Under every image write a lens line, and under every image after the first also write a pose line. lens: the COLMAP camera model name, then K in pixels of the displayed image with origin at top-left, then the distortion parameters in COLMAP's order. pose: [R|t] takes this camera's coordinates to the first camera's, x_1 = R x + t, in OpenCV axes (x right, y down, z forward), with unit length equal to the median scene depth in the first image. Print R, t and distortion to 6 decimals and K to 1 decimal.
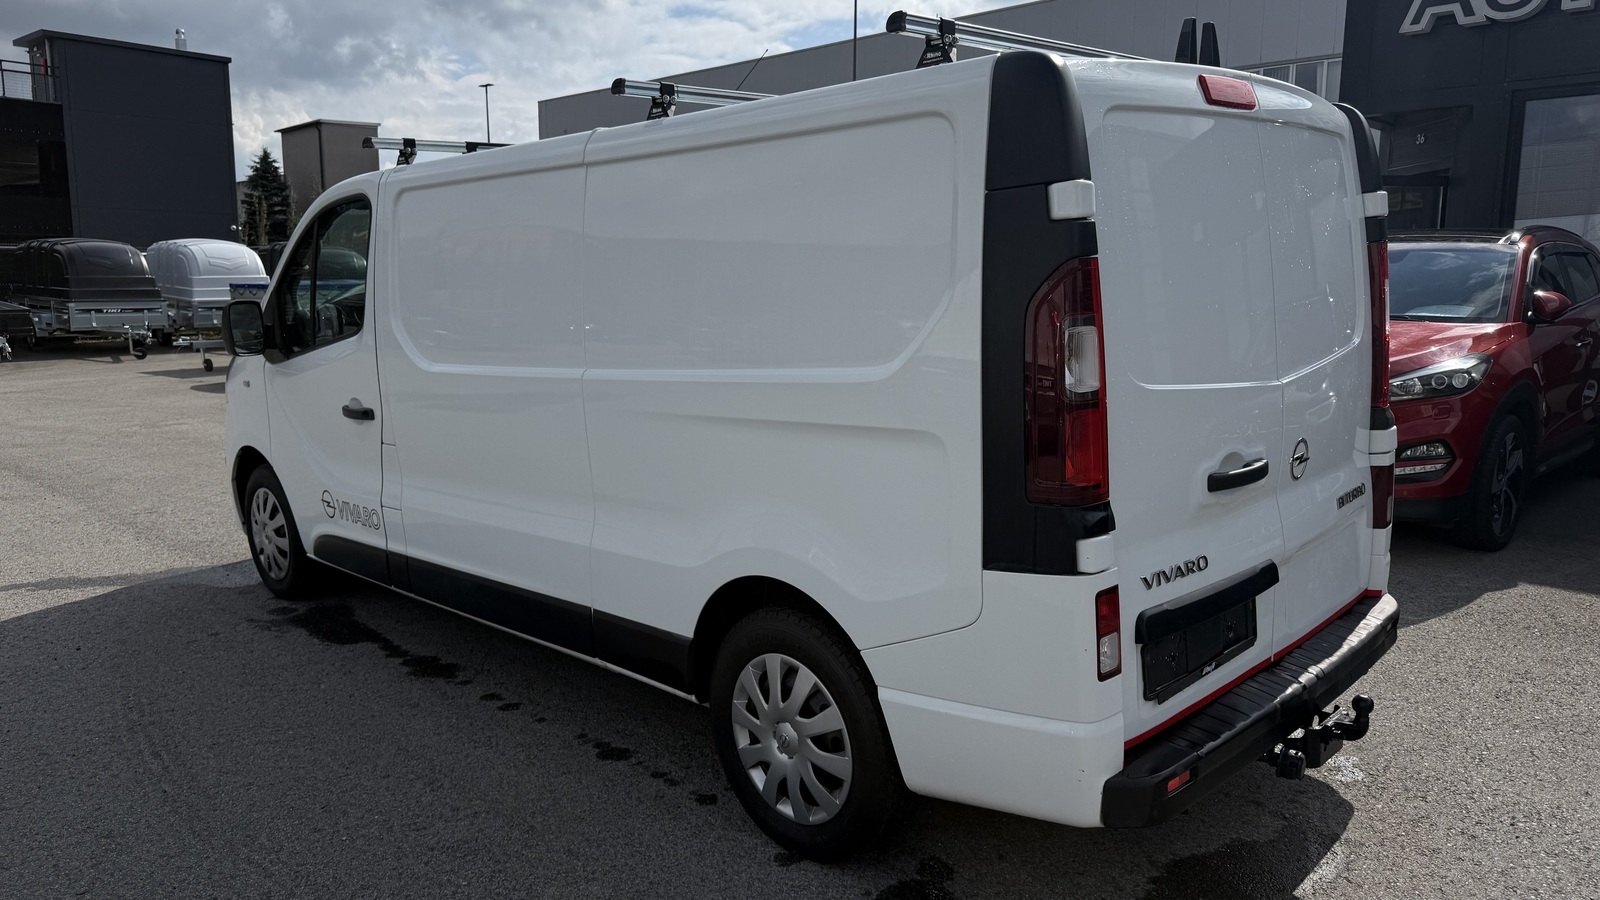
lens RADIAL K [[1108.9, 0, 752.8], [0, 1108.9, 458.5], [0, 0, 1]] dist [0.054533, -0.082043]
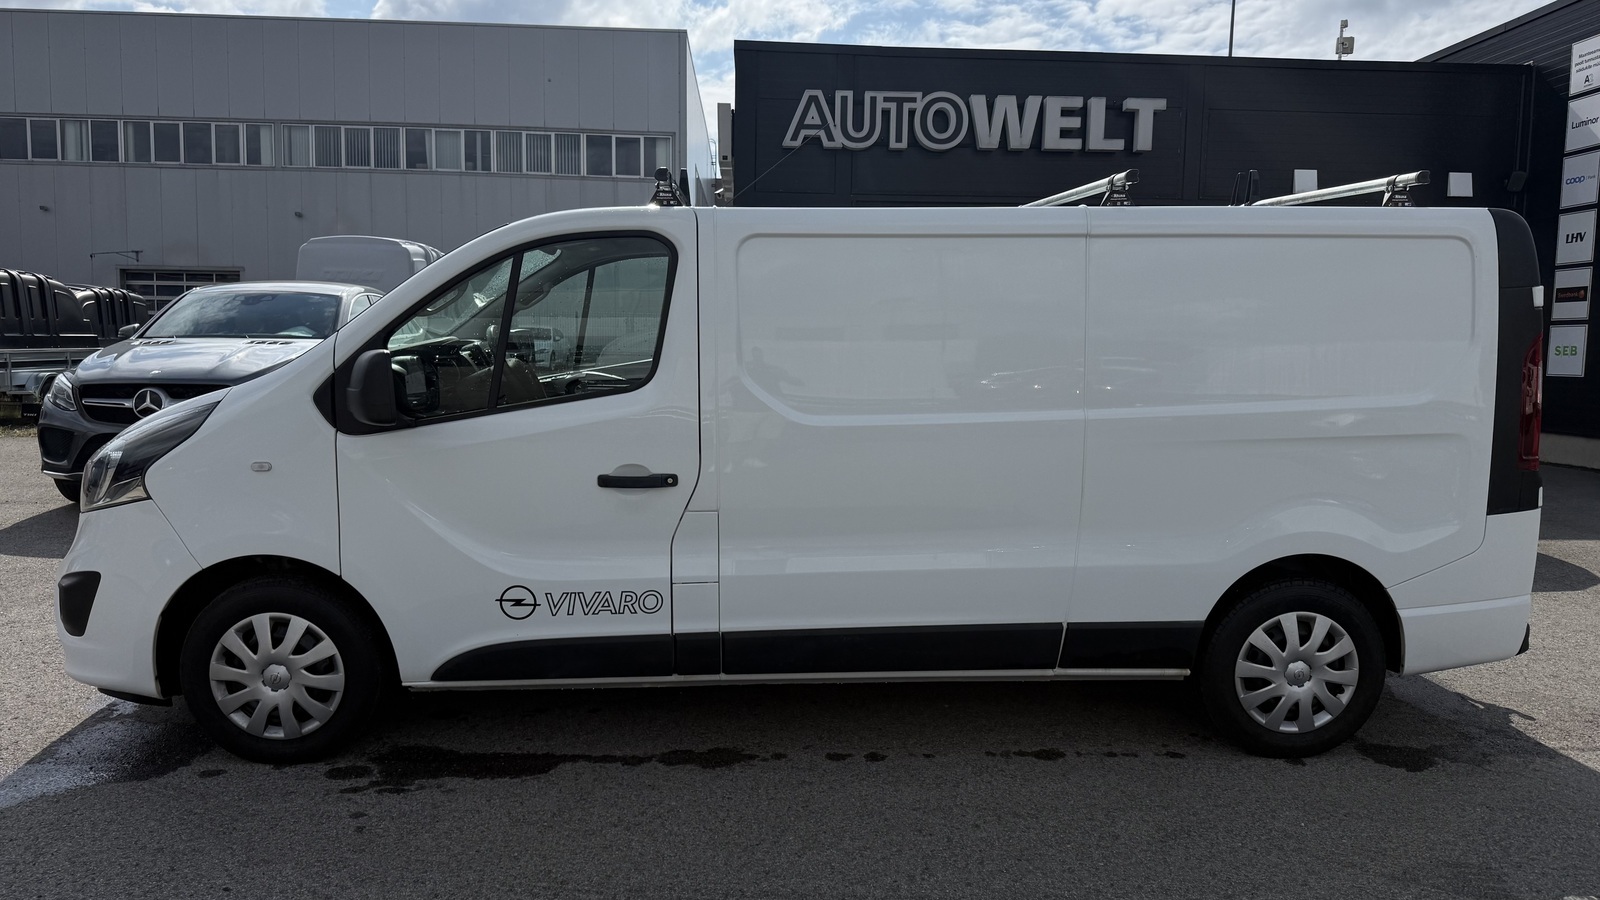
lens RADIAL K [[1108.9, 0, 752.8], [0, 1108.9, 458.5], [0, 0, 1]] dist [0.054533, -0.082043]
pose [[0.677961, -0.071326, 0.731629, -0.939411], [0.101122, 0.994869, 0.003285, -0.053499], [-0.728109, 0.071757, 0.681695, 0.359211]]
